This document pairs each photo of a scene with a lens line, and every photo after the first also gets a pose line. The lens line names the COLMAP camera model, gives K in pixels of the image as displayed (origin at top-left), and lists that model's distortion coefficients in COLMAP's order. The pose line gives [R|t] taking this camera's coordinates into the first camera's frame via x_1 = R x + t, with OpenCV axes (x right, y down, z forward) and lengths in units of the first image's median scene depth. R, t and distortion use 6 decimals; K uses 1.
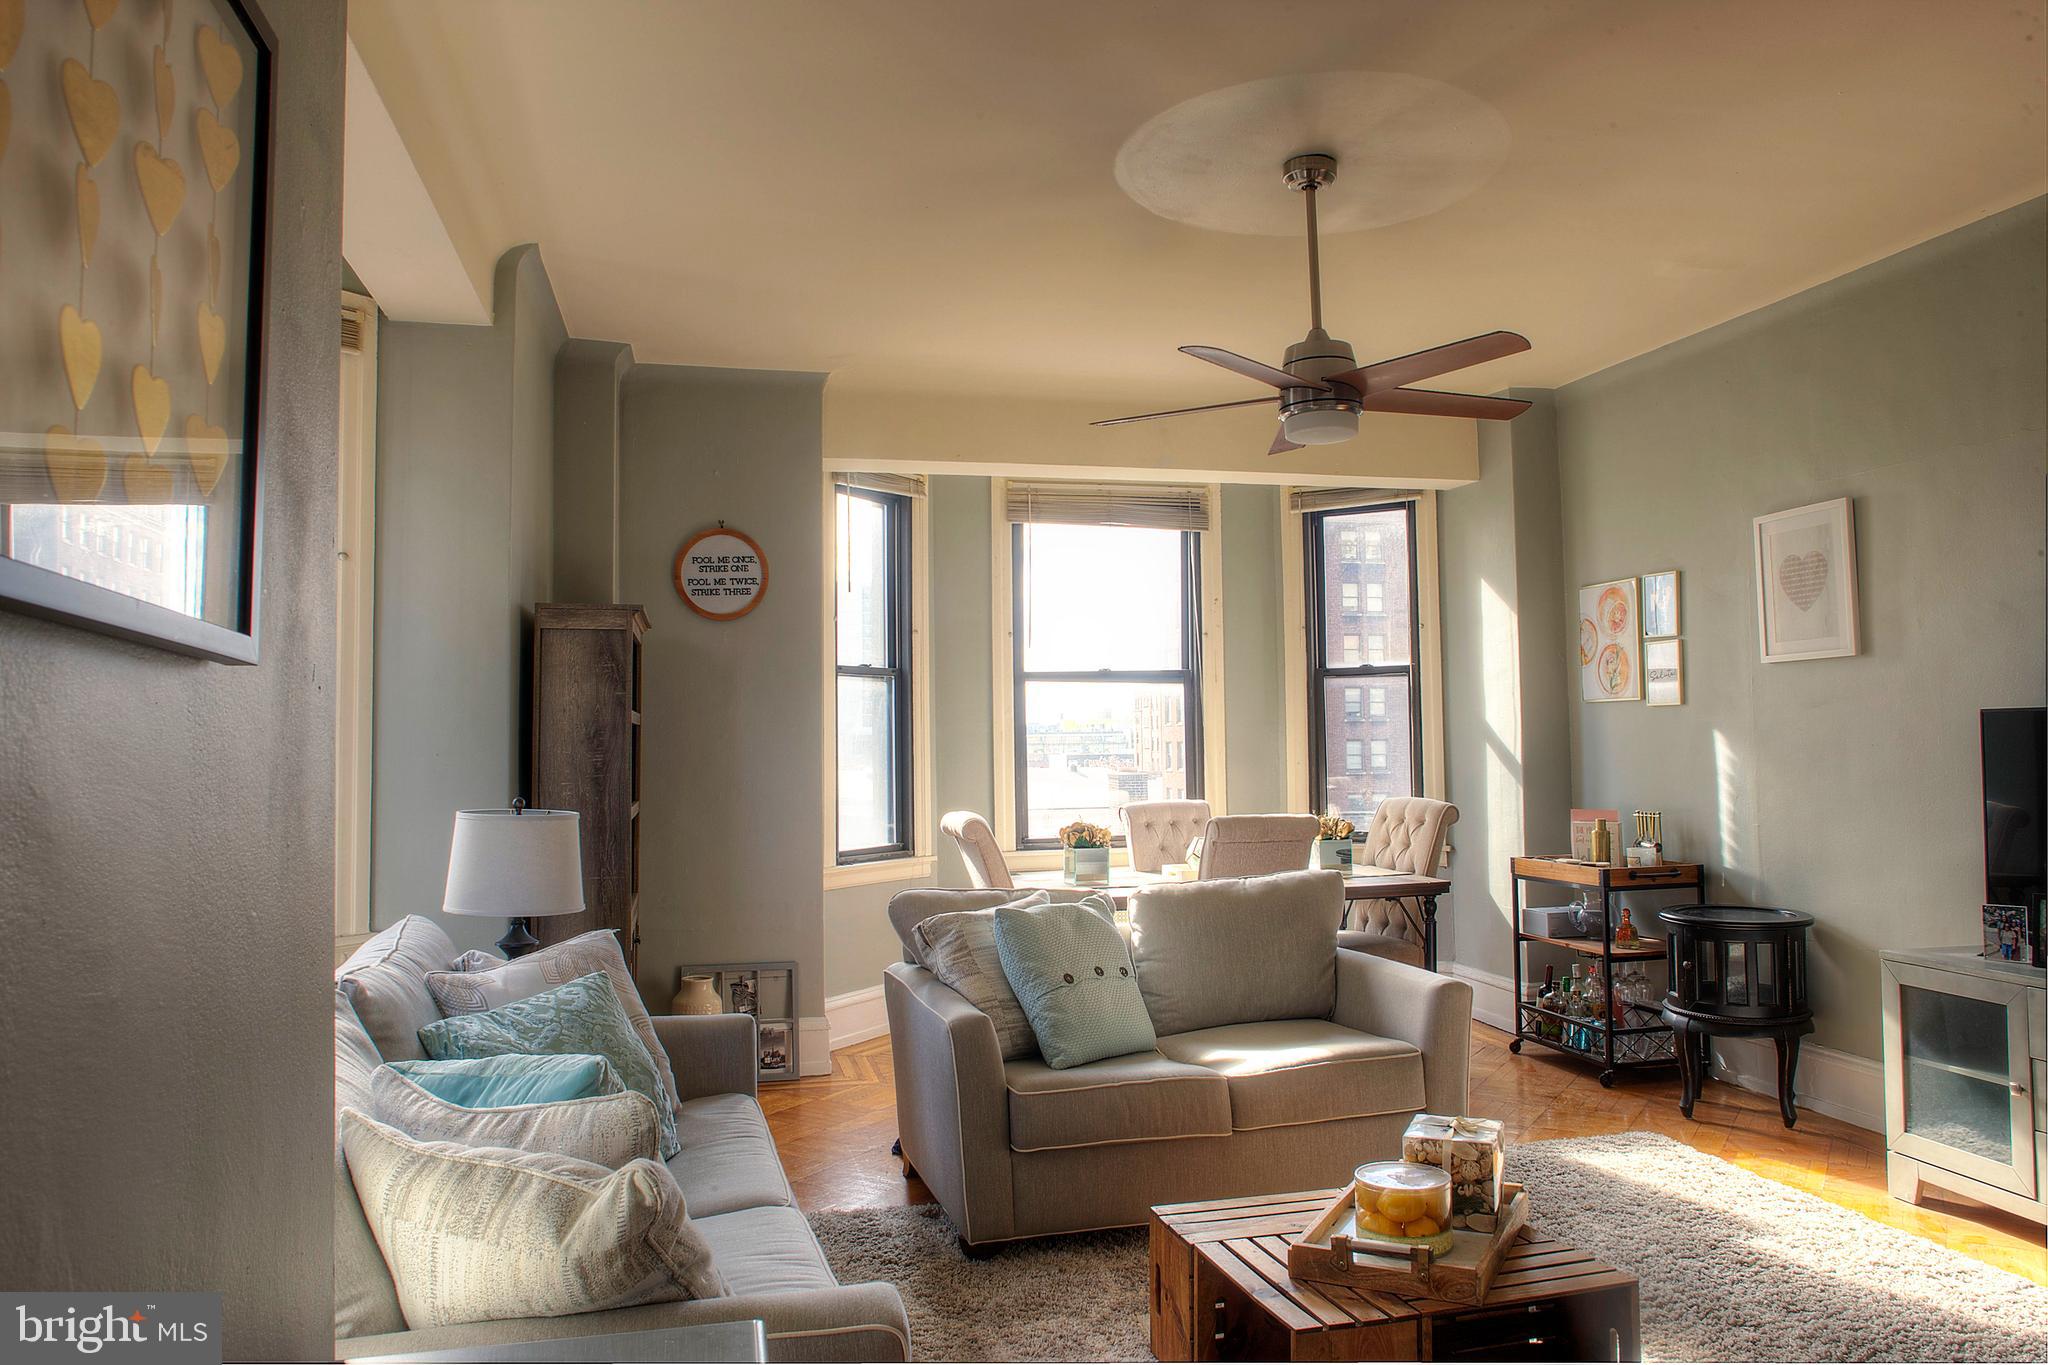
lens RADIAL K [[1401.4, 0, 1024.0], [0, 1401.4, 682.5], [0, 0, 1]] dist [-0.059682, 0.005619]
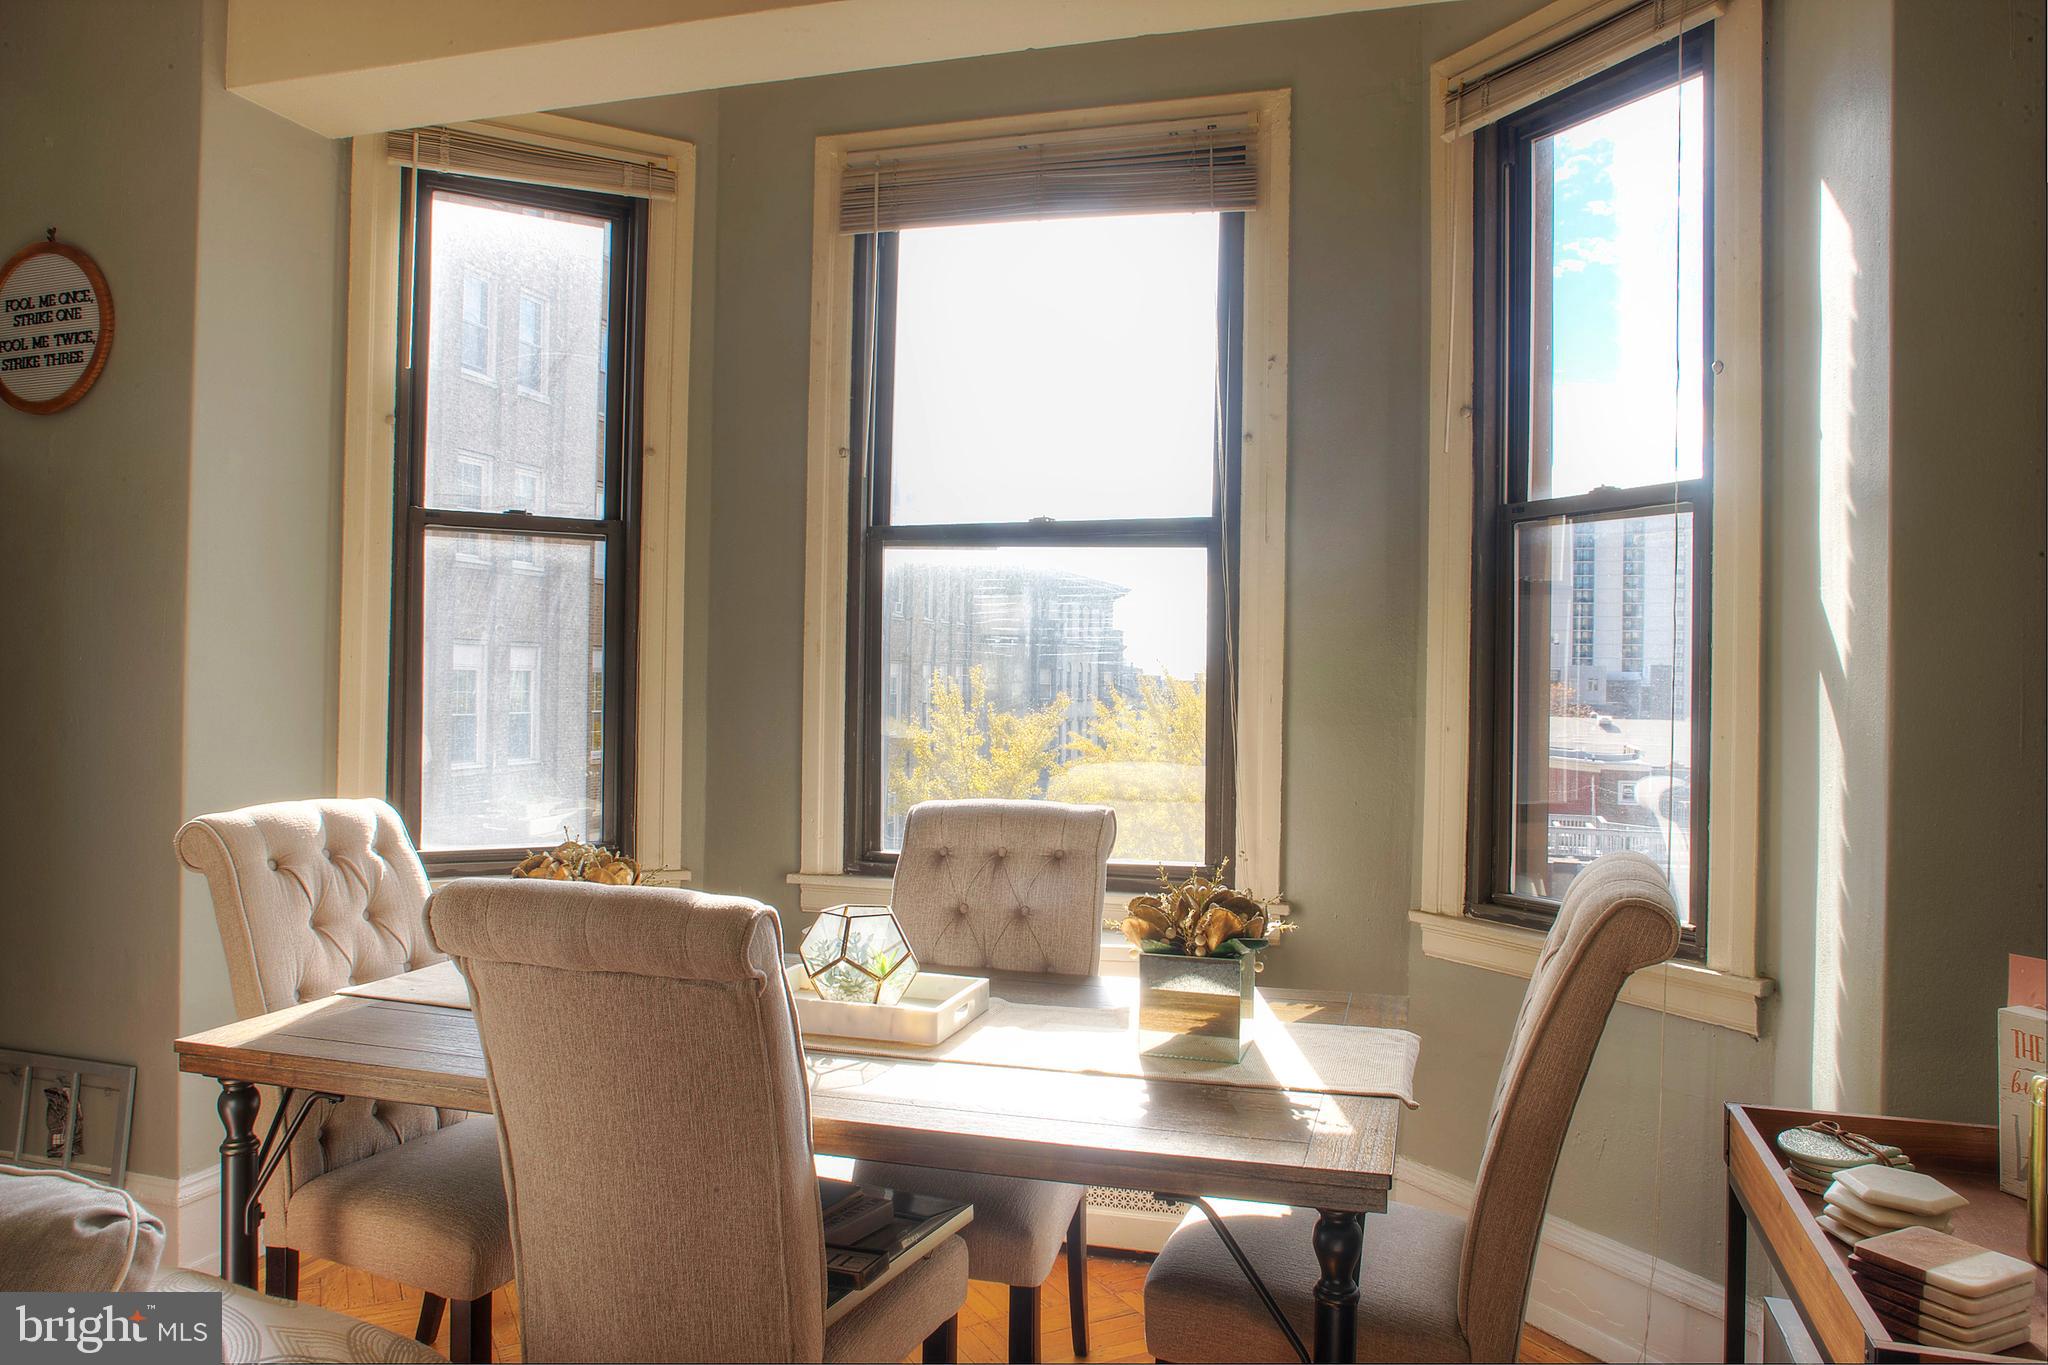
lens RADIAL K [[1401.4, 0, 1024.0], [0, 1401.4, 682.5], [0, 0, 1]] dist [-0.059682, 0.005619]
pose [[0.875470, 0.025526, -0.482597, 0.365595], [-0.005380, 0.999057, 0.043085, 0.033764], [0.483242, -0.035124, 0.874782, 0.719735]]
